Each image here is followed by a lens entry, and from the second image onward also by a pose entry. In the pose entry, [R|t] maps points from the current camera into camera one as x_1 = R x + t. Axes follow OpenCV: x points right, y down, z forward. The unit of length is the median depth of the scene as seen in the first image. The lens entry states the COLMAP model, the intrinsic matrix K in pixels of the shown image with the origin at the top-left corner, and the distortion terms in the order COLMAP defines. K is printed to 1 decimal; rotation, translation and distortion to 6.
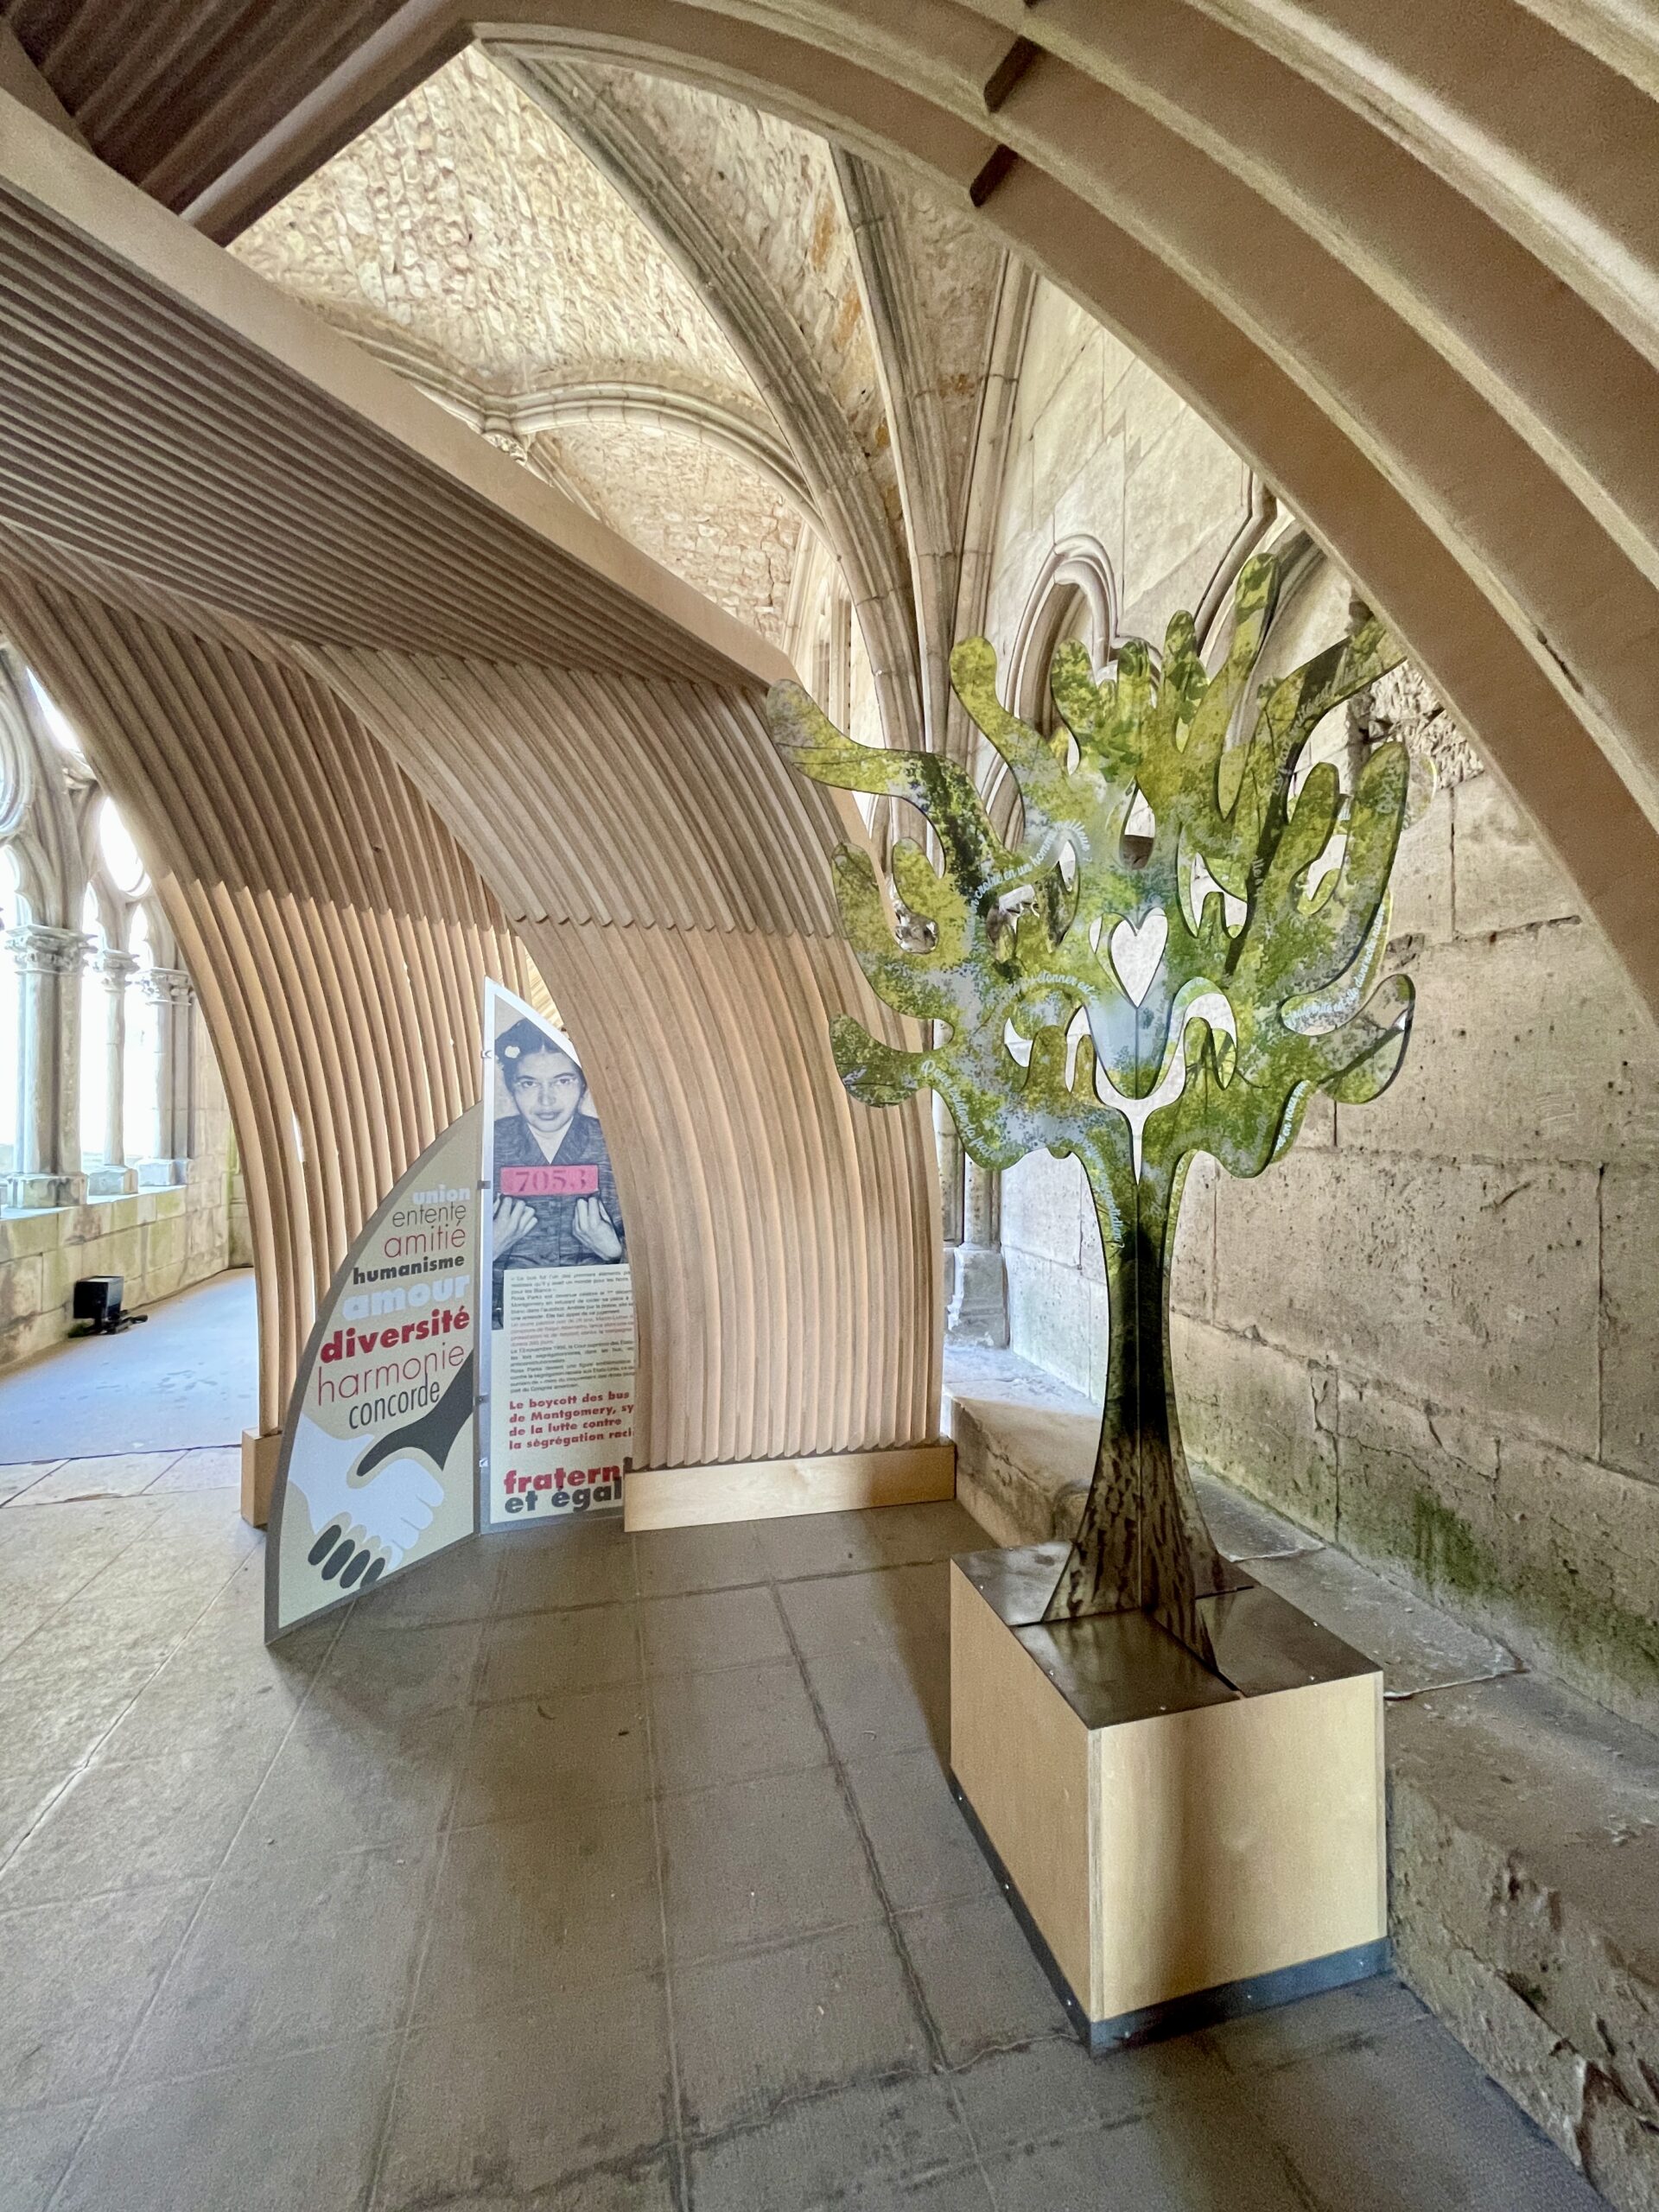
lens RADIAL K [[894.7, 0, 829.5], [0, 894.7, 1106.0], [0, 0, 1]] dist [-0.010473, 0.000164]
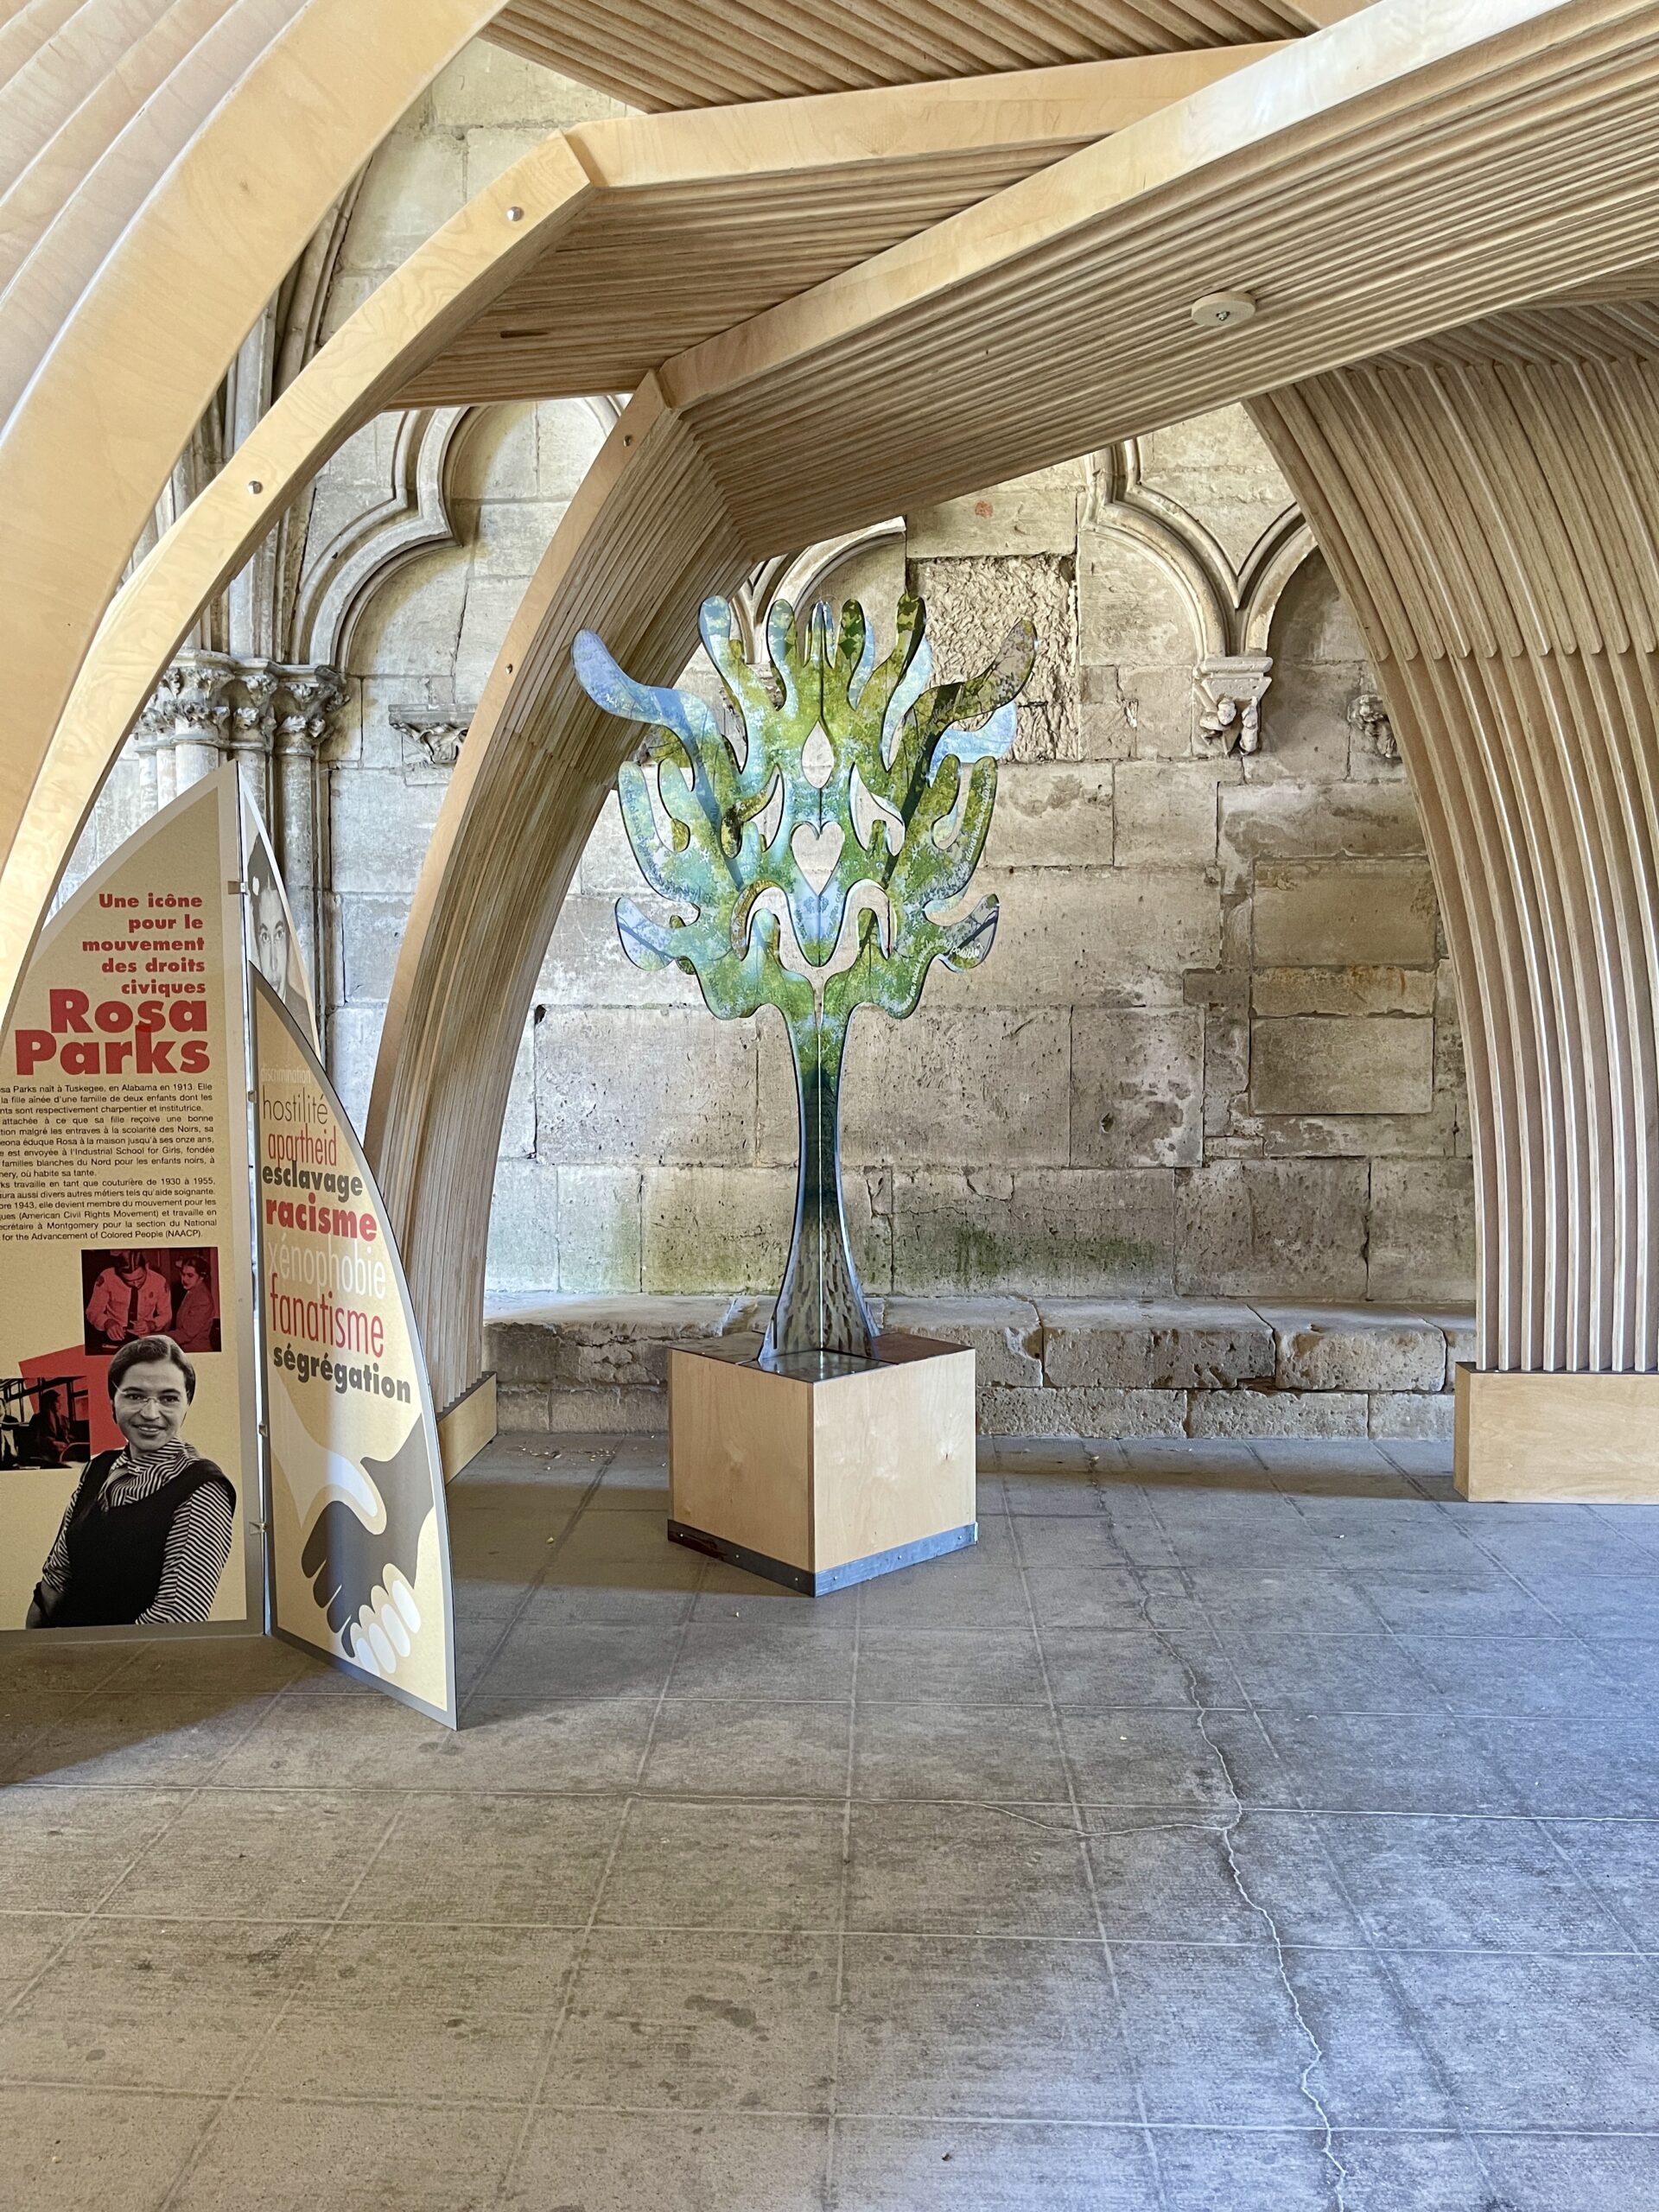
lens RADIAL K [[1740.7, 0, 829.5], [0, 1740.7, 1106.0], [0, 0, 1]] dist [0.031087, 0.002034]
pose [[0.690990, -0.026962, 0.722361, -1.706887], [-0.014685, 0.998574, 0.051319, 0.077974], [-0.722715, -0.046069, 0.689609, -0.924884]]
